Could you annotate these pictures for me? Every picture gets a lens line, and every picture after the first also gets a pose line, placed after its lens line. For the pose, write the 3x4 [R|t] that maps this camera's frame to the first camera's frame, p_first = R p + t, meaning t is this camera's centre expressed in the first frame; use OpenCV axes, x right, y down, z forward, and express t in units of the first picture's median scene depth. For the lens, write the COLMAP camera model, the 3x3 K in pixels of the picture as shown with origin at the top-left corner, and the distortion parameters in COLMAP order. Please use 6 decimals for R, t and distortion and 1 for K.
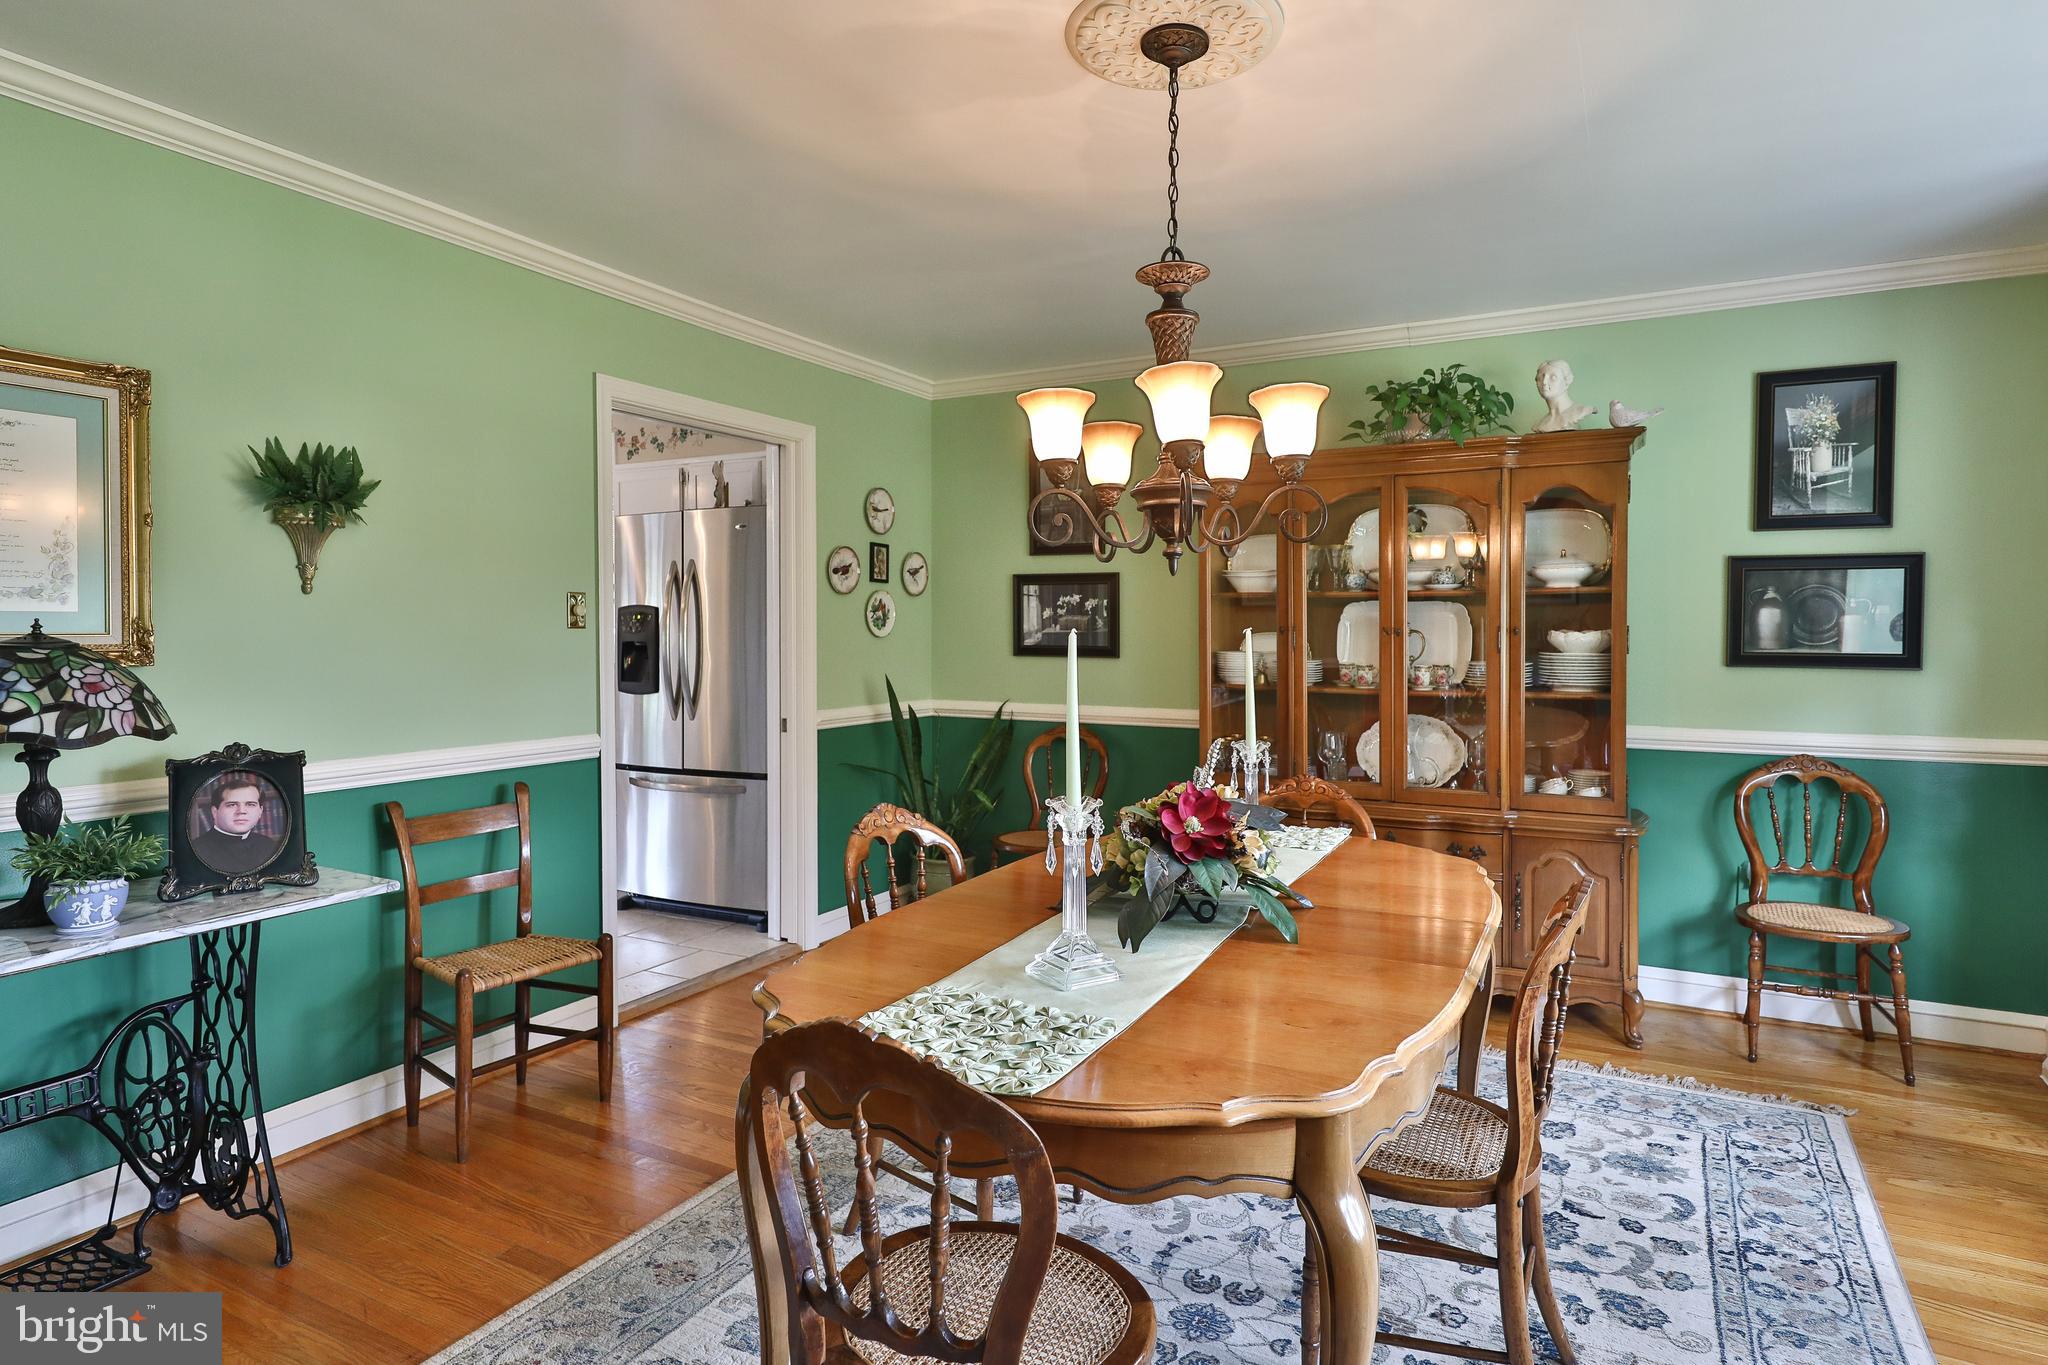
lens RADIAL K [[1097.2, 0, 1023.1], [0, 1097.2, 650.4], [0, 0, 1]] dist [0.000644, -0.000658]
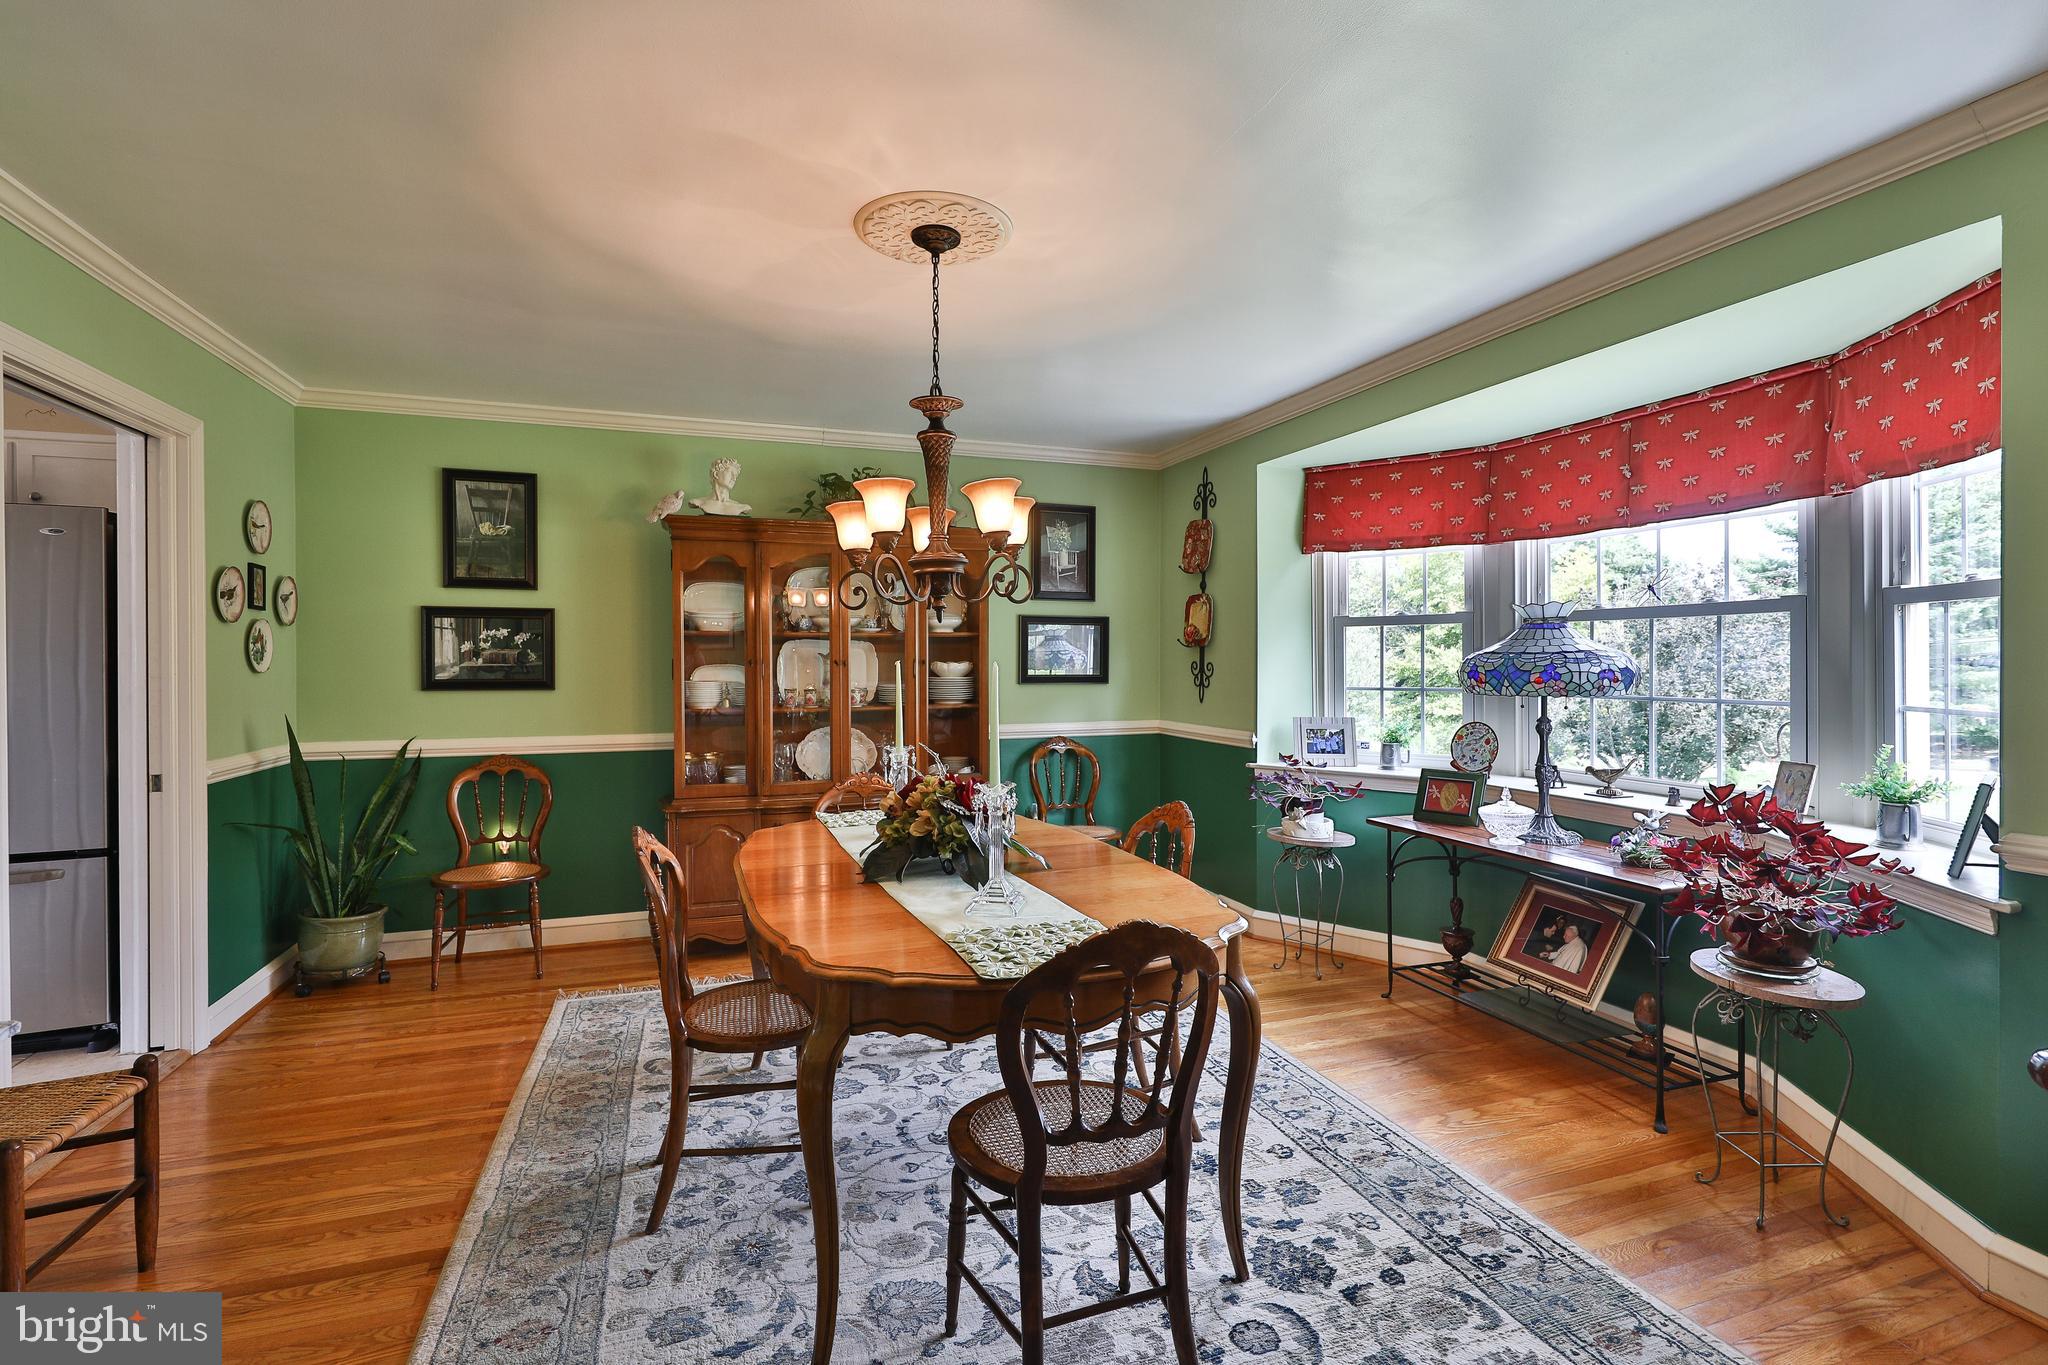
lens RADIAL K [[951.4, 0, 1024.3], [0, 951.4, 666.1], [0, 0, 1]] dist [0.000479, -0.000343]
pose [[0.672409, -0.007749, 0.740139, -0.368884], [0.018114, 0.999818, -0.005989, -0.002686], [-0.739958, 0.017434, 0.672427, 0.066527]]
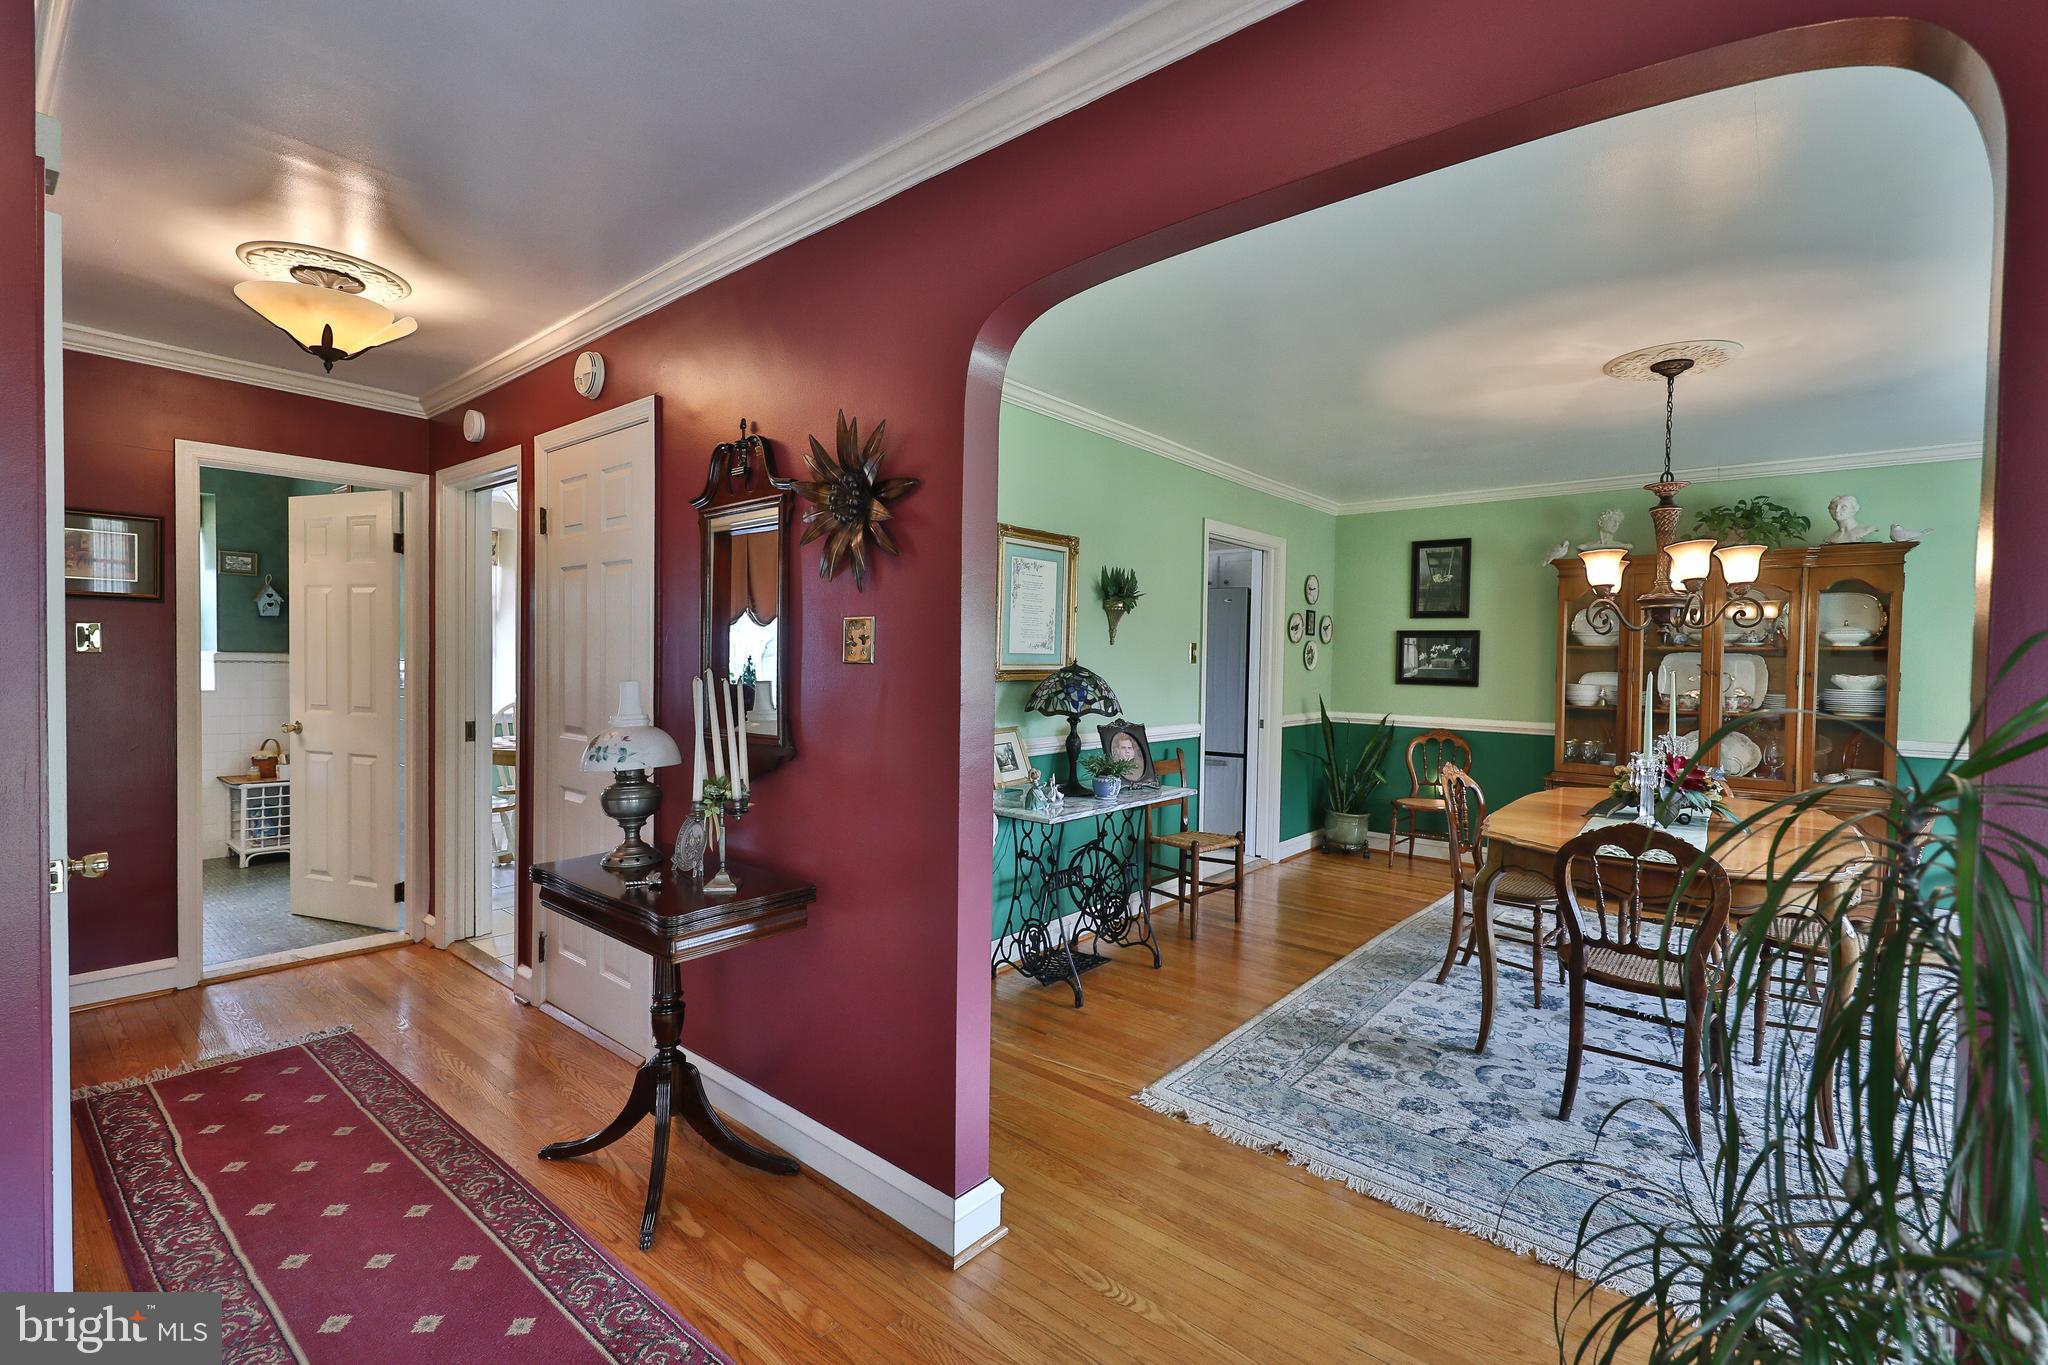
lens RADIAL K [[865.8, 0, 1024.0], [0, 865.8, 682.5], [0, 0, 1]] dist [-0.003617, -0.001184]
pose [[0.975091, 0.021140, -0.220797, -0.336787], [-0.019859, 0.999771, 0.008022, 0.004972], [0.220916, -0.003438, 0.975287, -0.390802]]
